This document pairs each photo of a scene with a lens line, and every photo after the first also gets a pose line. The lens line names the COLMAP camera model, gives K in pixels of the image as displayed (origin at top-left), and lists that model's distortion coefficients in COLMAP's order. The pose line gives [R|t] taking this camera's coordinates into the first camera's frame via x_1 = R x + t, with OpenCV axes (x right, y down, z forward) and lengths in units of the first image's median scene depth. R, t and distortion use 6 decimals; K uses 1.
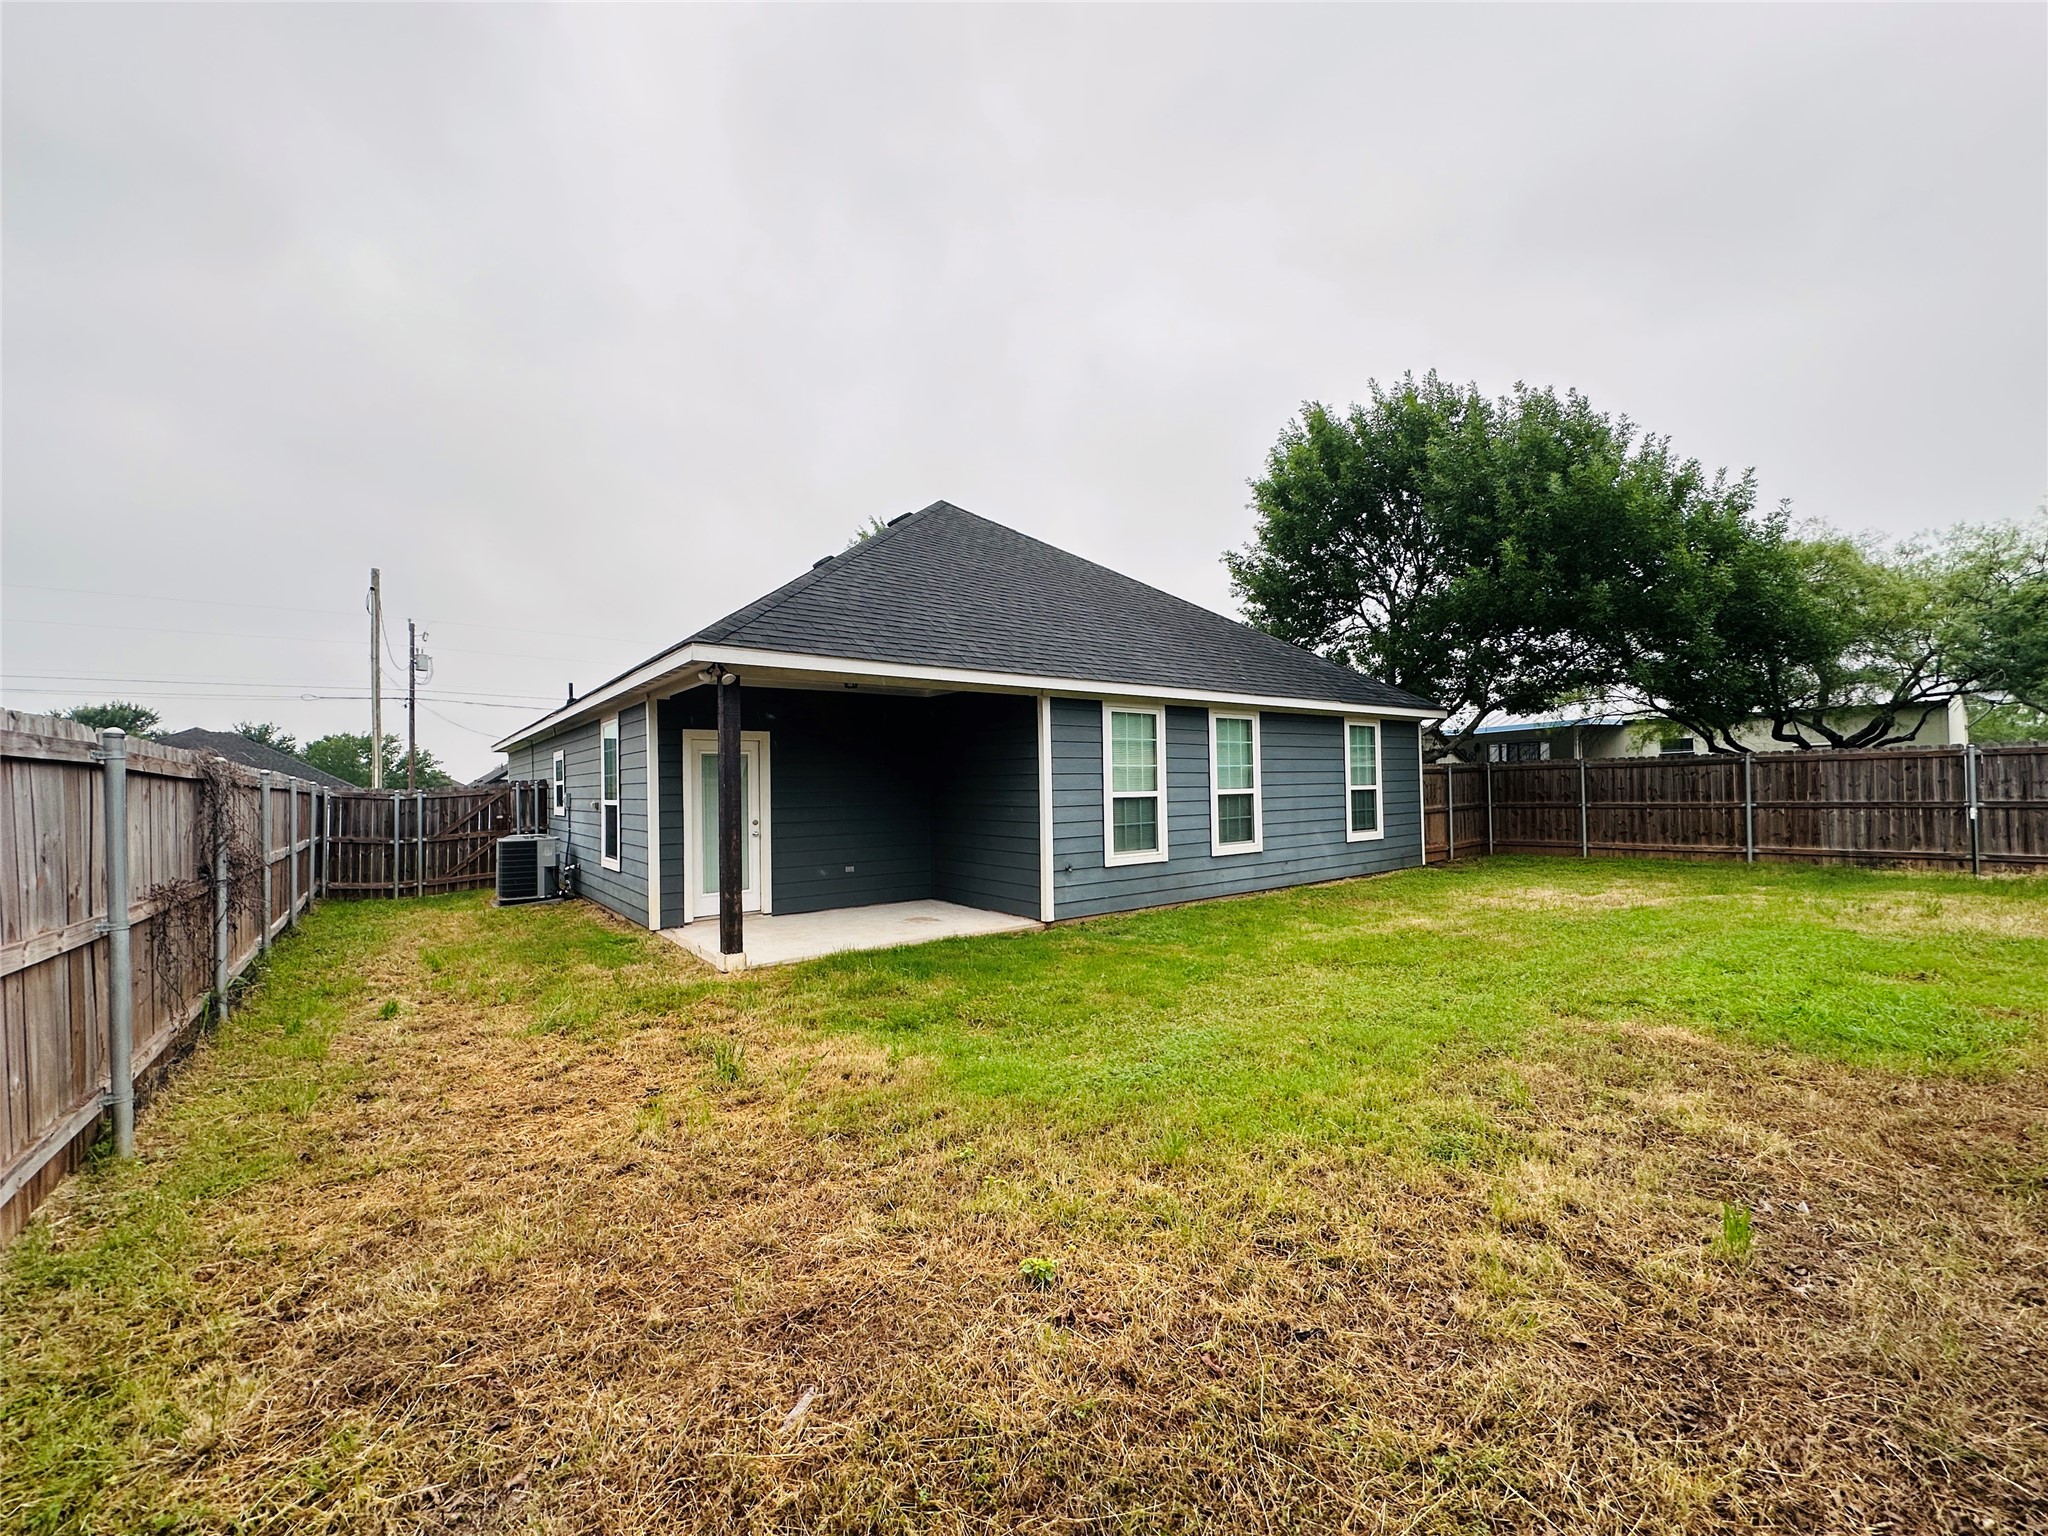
lens RADIAL K [[821.3, 0, 1025.9], [0, 821.3, 781.8], [0, 0, 1]] dist [-0.000616, -0.000240]
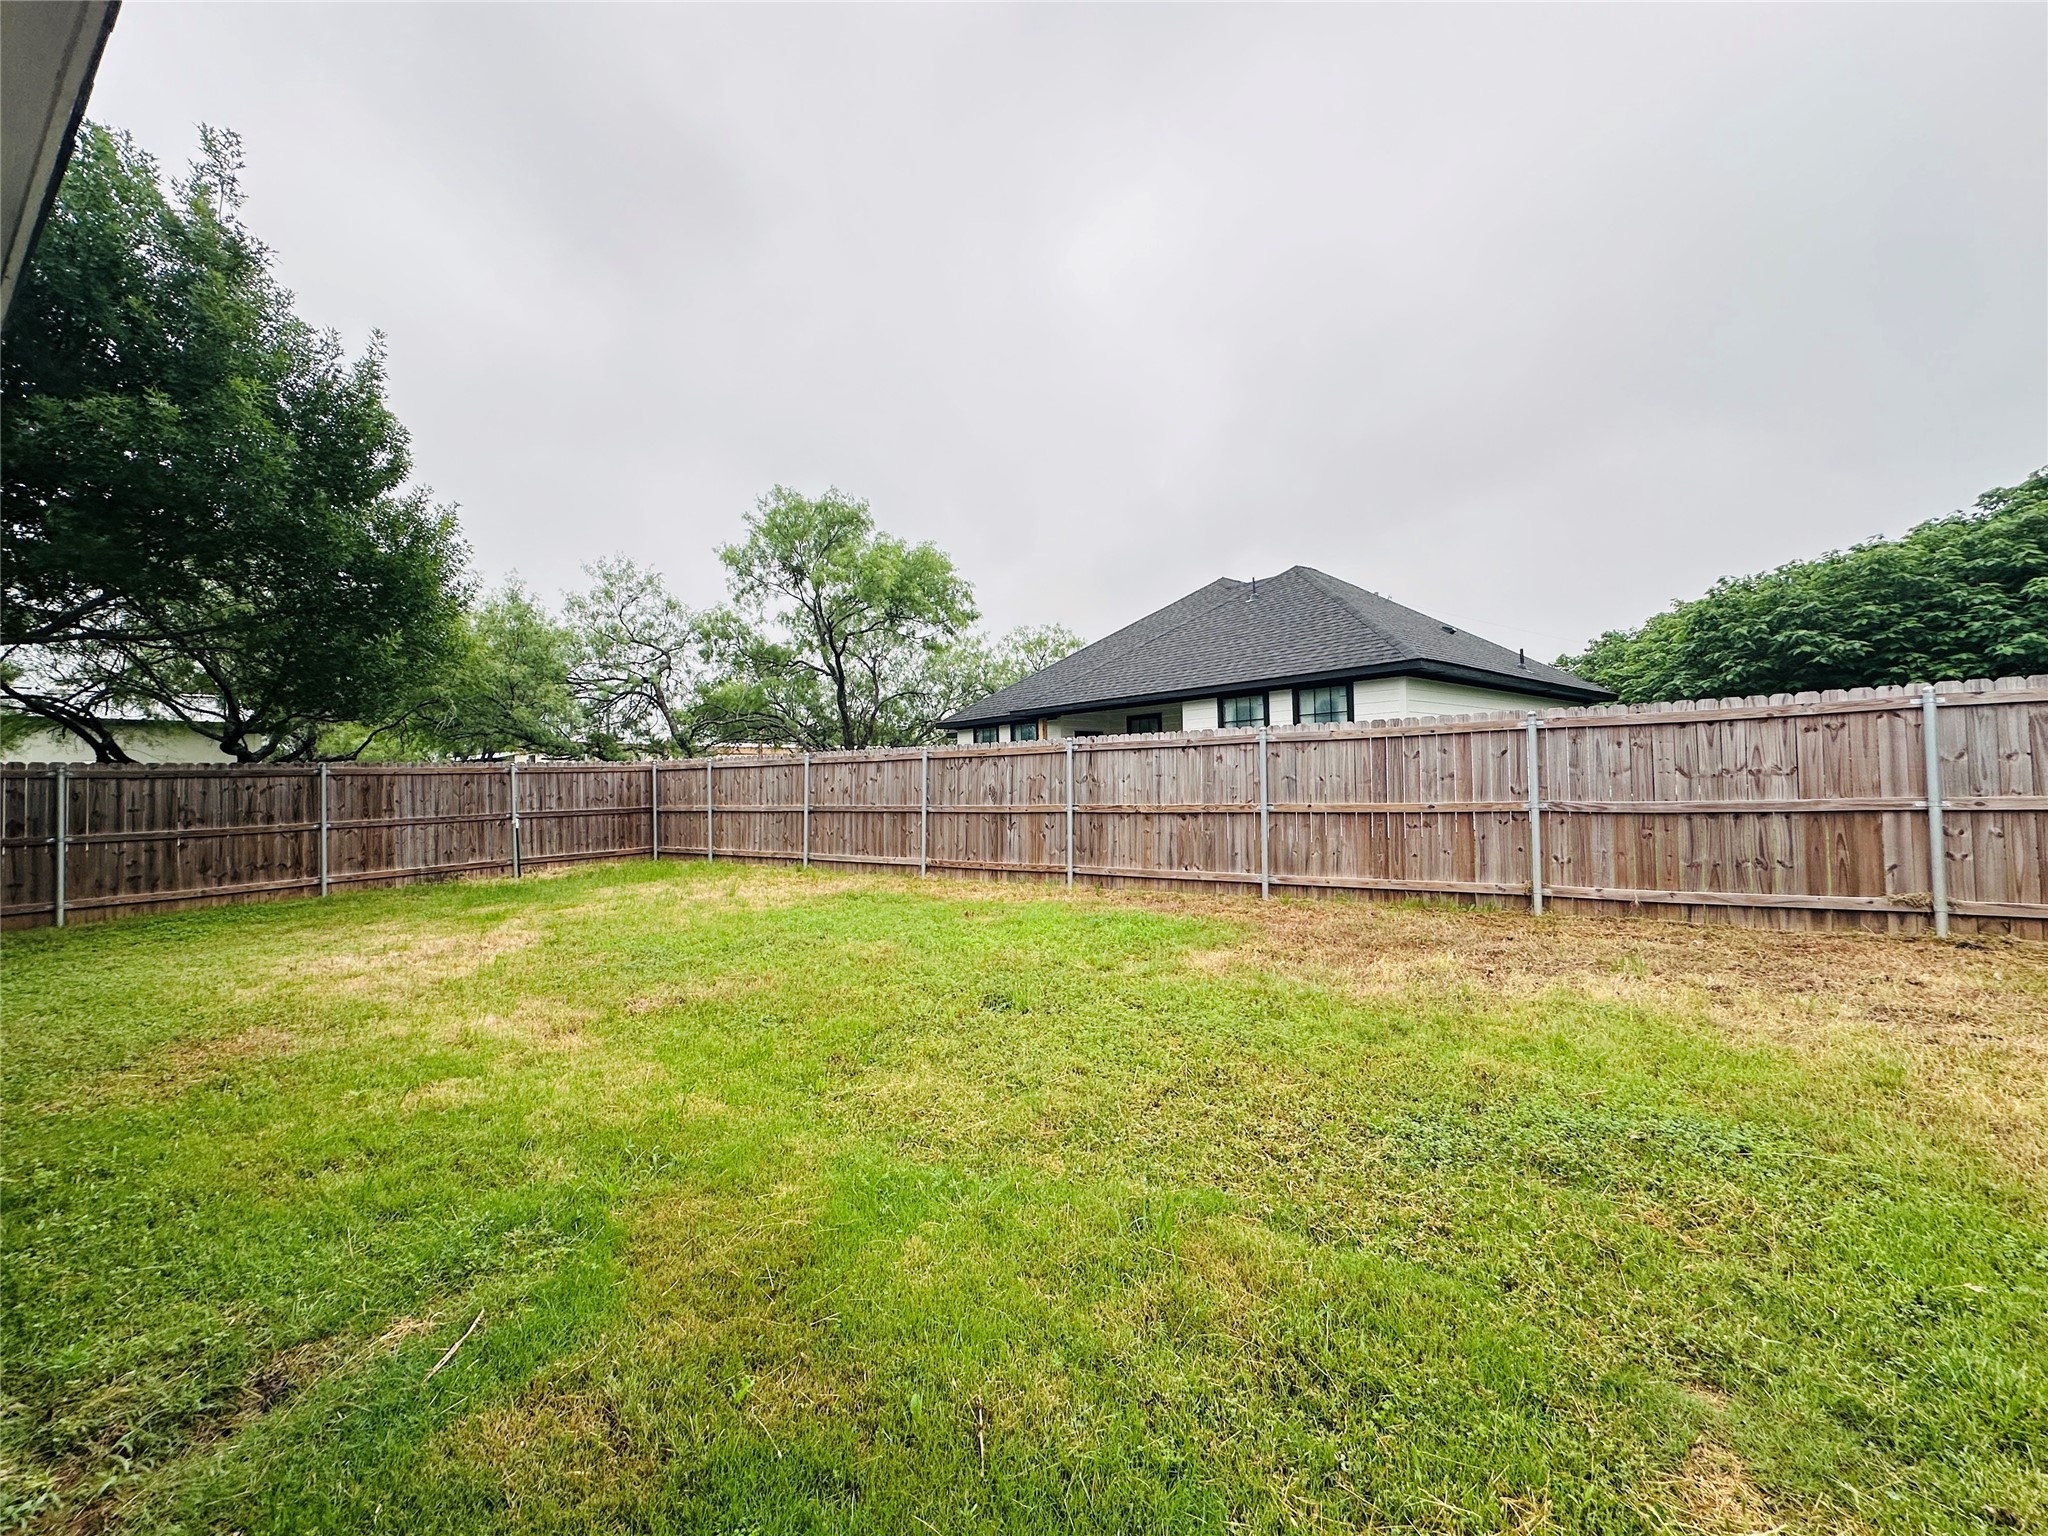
lens RADIAL K [[821.3, 0, 1025.4], [0, 821.3, 764.5], [0, 0, 1]] dist [-0.000616, -0.000240]
pose [[-0.307025, 0.038659, 0.950916, -0.131564], [0.019119, 0.999224, -0.034450, 0.008183], [-0.951509, 0.007604, -0.307526, 0.587234]]
